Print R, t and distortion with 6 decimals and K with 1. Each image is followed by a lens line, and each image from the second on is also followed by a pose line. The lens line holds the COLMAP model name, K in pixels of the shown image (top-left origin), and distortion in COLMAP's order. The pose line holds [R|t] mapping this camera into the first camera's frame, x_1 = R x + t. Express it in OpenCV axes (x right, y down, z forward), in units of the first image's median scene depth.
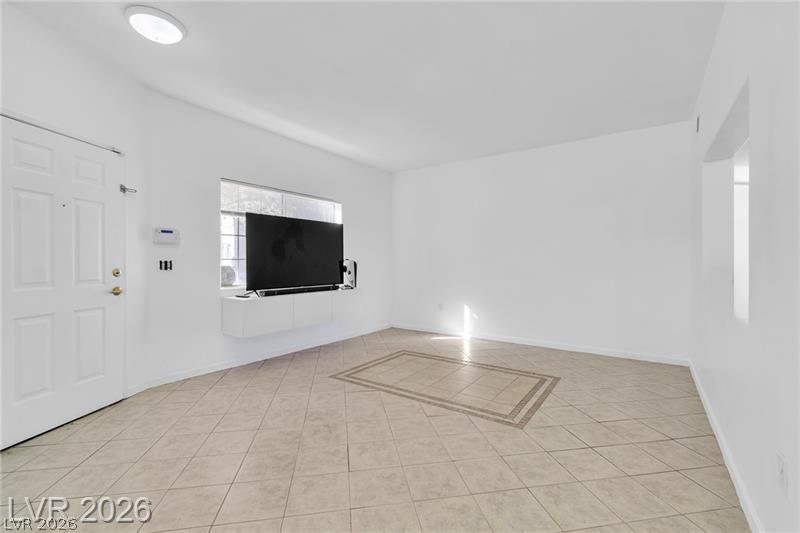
lens RADIAL K [[358.8, 0, 392.6], [0, 358.8, 263.6], [0, 0, 1]] dist [0.008078, -0.003648]
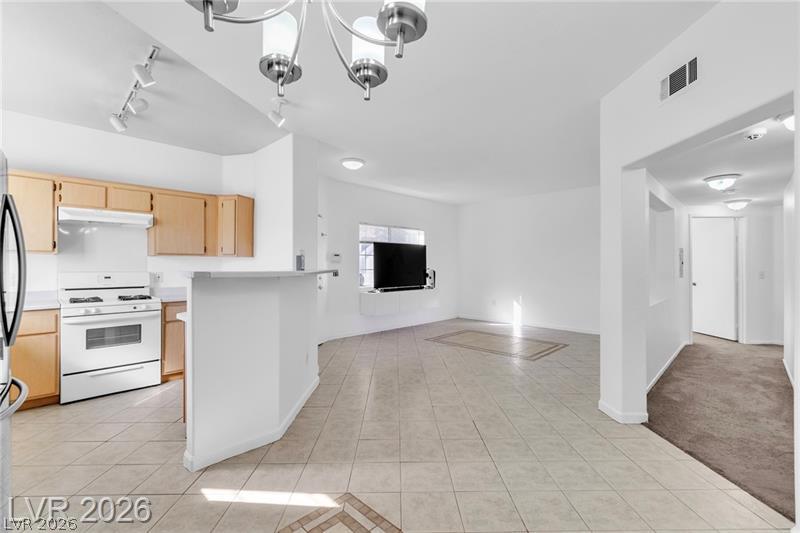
lens RADIAL K [[358.8, 0, 403.4], [0, 358.8, 265.2], [0, 0, 1]] dist [0.008078, -0.003648]
pose [[0.991644, -0.005046, -0.128908, -0.050527], [0.003982, 0.999956, -0.008506, -0.019210], [0.128946, 0.007922, 0.991620, -0.659991]]
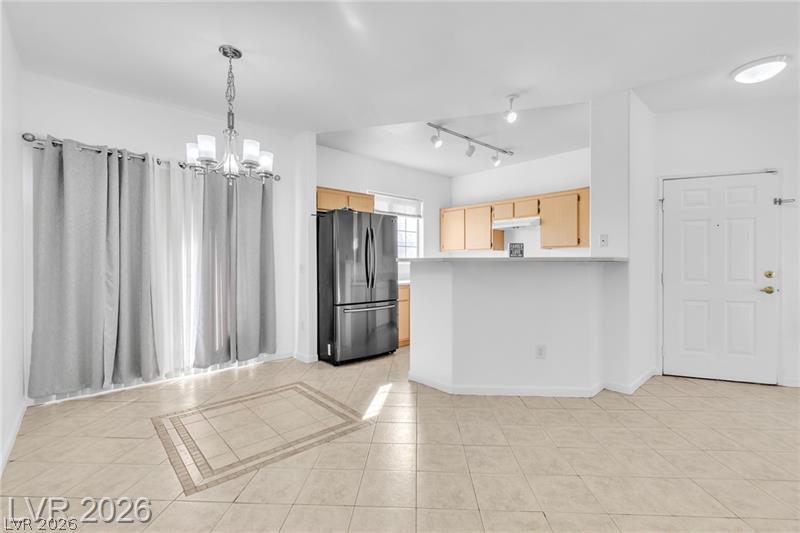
lens RADIAL K [[358.8, 0, 401.1], [0, 358.8, 264.6], [0, 0, 1]] dist [0.008078, -0.003648]
pose [[-0.194746, 0.000546, -0.980853, 0.476307], [-0.005938, 0.999981, 0.001736, -0.000864], [0.980836, 0.006163, -0.194739, 0.034026]]
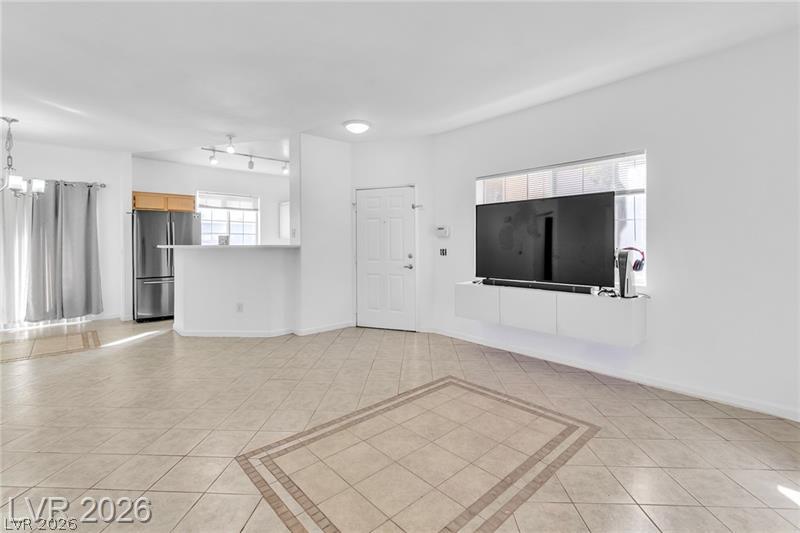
lens RADIAL K [[358.8, 0, 401.6], [0, 358.8, 245.4], [0, 0, 1]] dist [0.008078, -0.003648]
pose [[-0.200313, 0.000902, -0.979731, 0.703092], [-0.004546, 0.999988, 0.001850, -0.021292], [0.979721, 0.004824, -0.200307, 0.988680]]
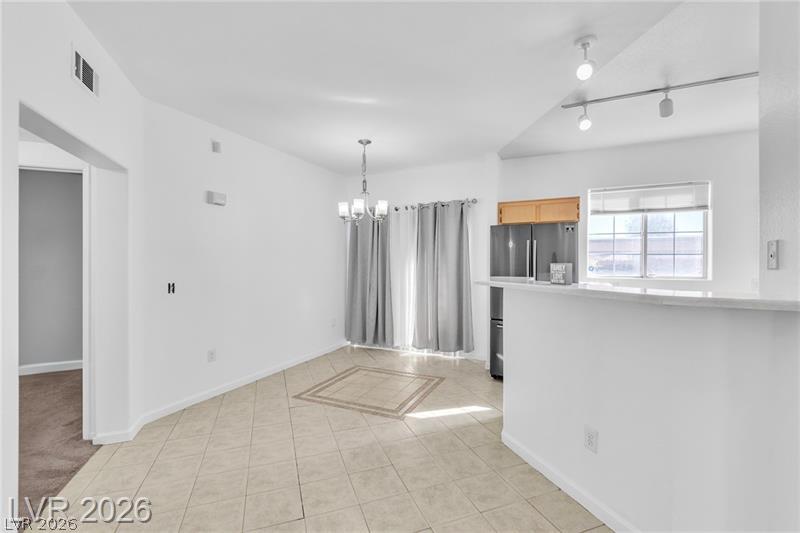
lens RADIAL K [[358.8, 0, 397.9], [0, 358.8, 263.6], [0, 0, 1]] dist [0.008078, -0.003648]
pose [[-0.981758, -0.004180, -0.190087, -0.035052], [-0.006327, 0.999923, 0.010687, -0.055396], [0.190028, 0.011695, -0.981709, 0.645243]]
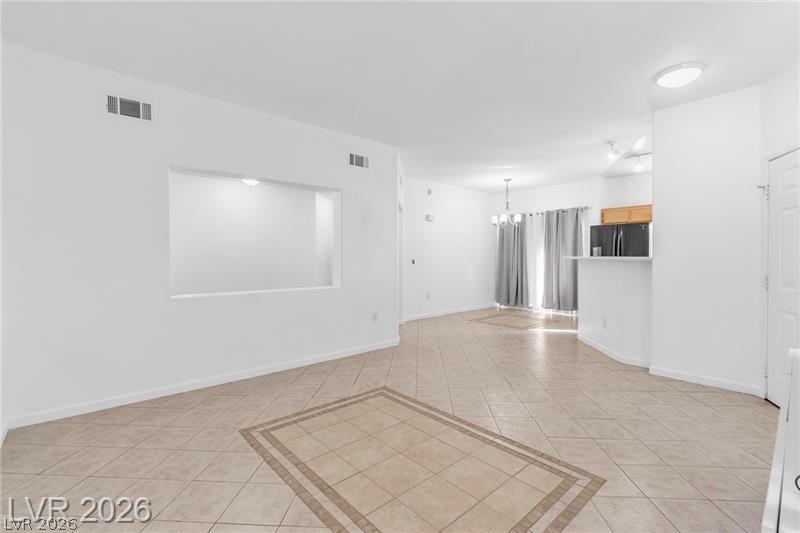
lens RADIAL K [[358.8, 0, 402.2], [0, 358.8, 260.2], [0, 0, 1]] dist [0.008078, -0.003648]
pose [[-0.979182, -0.004659, 0.202930, 0.013017], [-0.001150, 0.999848, 0.017406, -0.025823], [-0.202980, 0.016810, -0.979039, 1.480222]]
